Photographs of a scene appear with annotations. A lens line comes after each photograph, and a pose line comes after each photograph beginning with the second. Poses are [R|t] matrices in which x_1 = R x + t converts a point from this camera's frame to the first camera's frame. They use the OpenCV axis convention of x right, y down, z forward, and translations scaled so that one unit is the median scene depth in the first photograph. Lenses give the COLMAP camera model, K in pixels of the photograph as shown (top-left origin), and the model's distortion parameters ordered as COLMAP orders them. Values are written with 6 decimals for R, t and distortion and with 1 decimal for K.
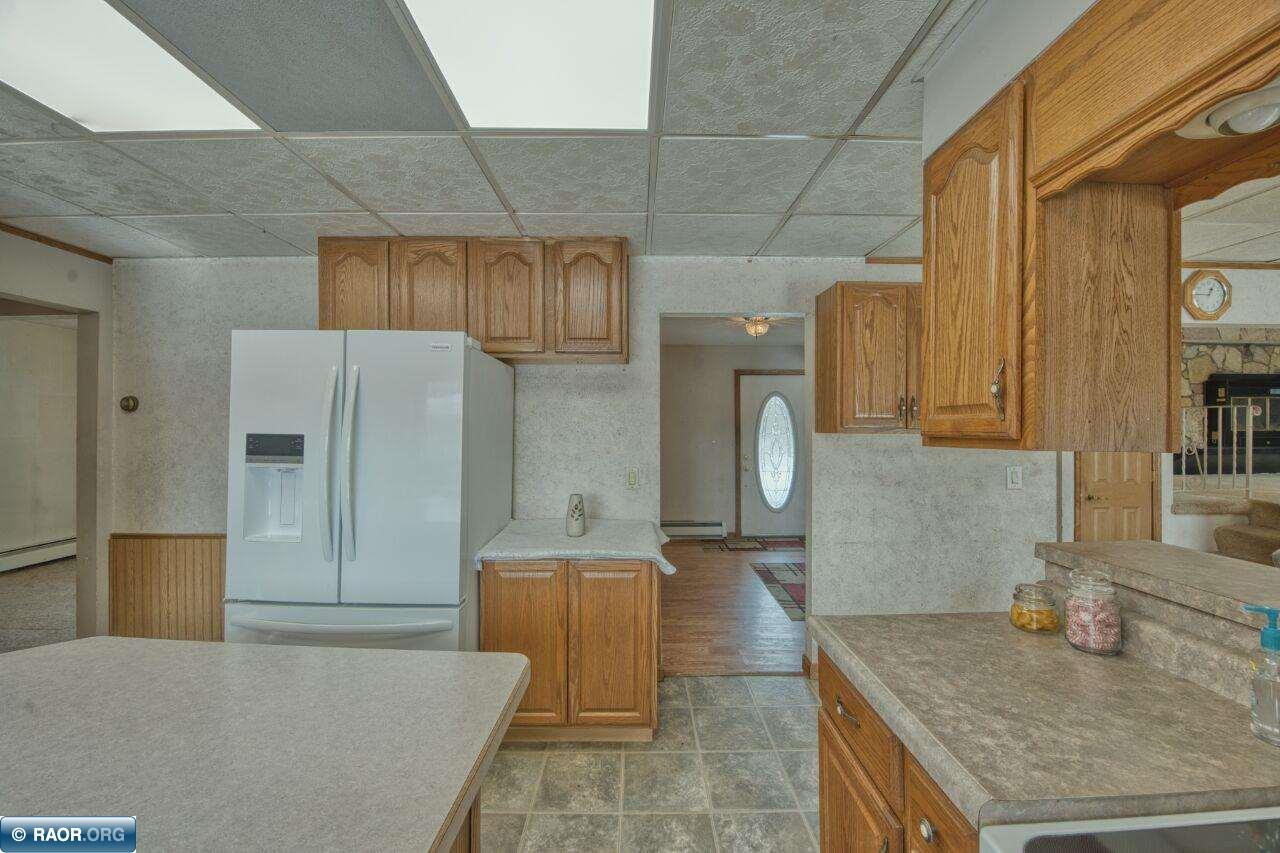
lens RADIAL K [[509.9, 0, 635.5], [0, 509.9, 419.8], [0, 0, 1]] dist [-0.025239, -0.000730]
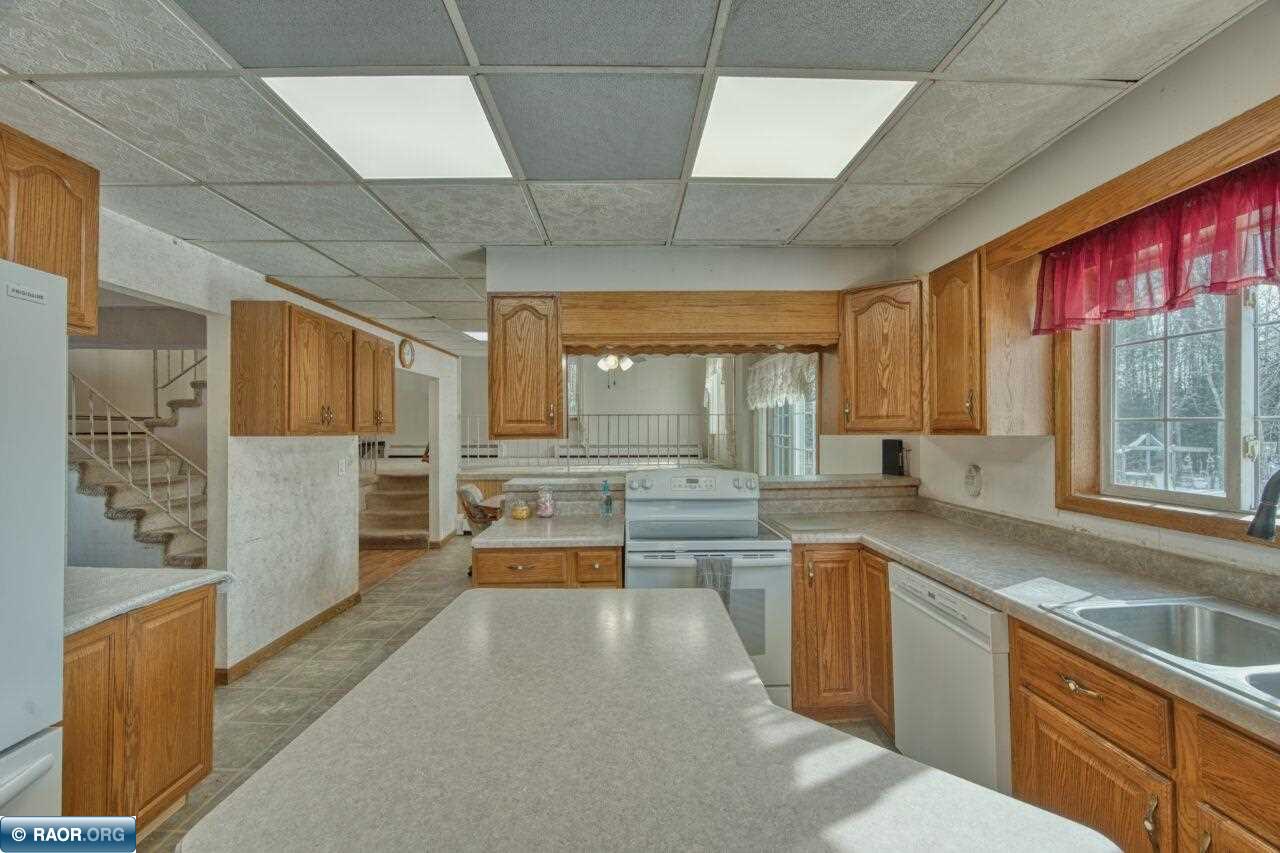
lens RADIAL K [[509.9, 0, 636.9], [0, 509.9, 427.3], [0, 0, 1]] dist [-0.025239, -0.000730]
pose [[-0.023843, 0.003101, 0.999711, -0.847360], [-0.008893, 0.999955, -0.003313, 0.003733], [-0.999676, -0.008970, -0.023814, 0.286049]]
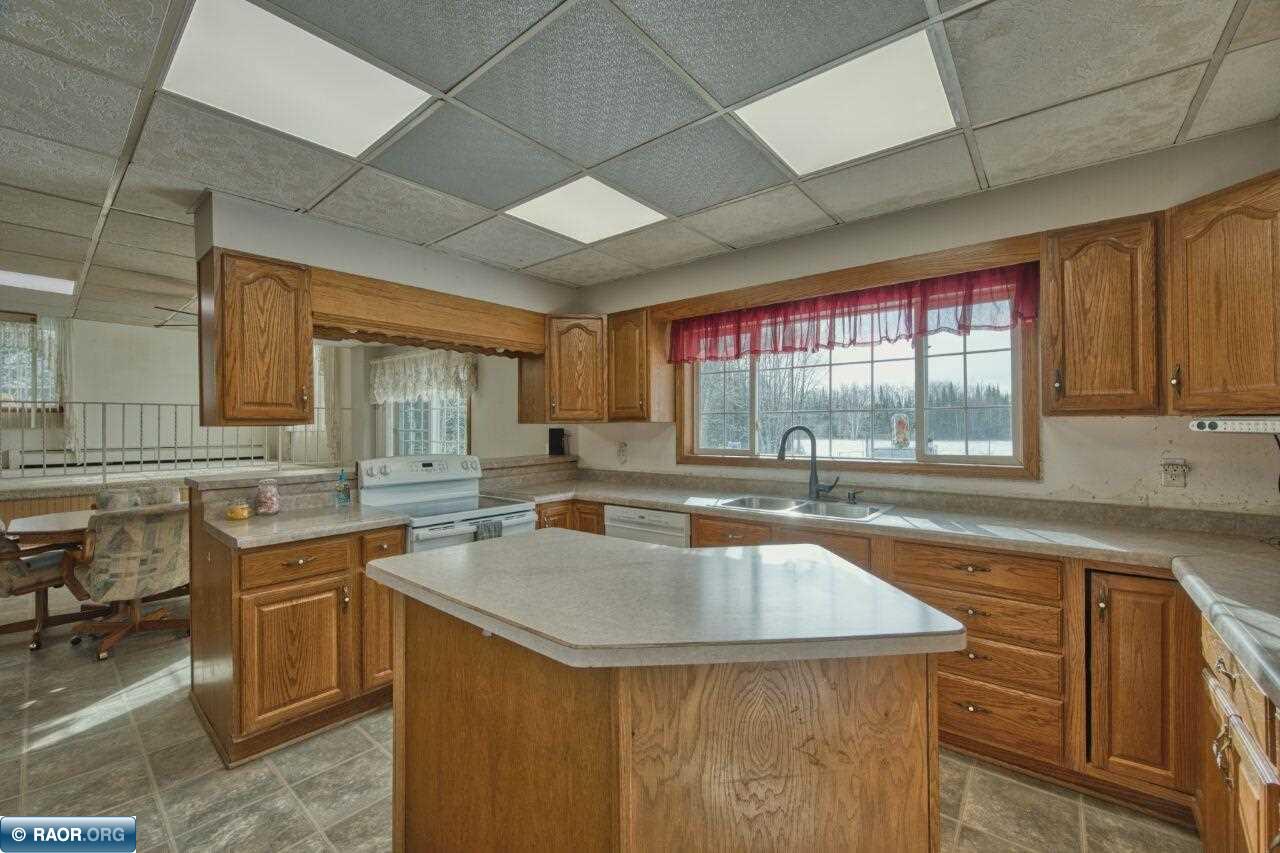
lens RADIAL K [[509.9, 0, 638.2], [0, 509.9, 423.4], [0, 0, 1]] dist [-0.025239, -0.000730]
pose [[-0.769451, 0.008085, 0.638655, -0.897053], [-0.004247, 0.999833, -0.017775, 0.042702], [-0.638692, -0.016390, -0.769288, 0.823267]]
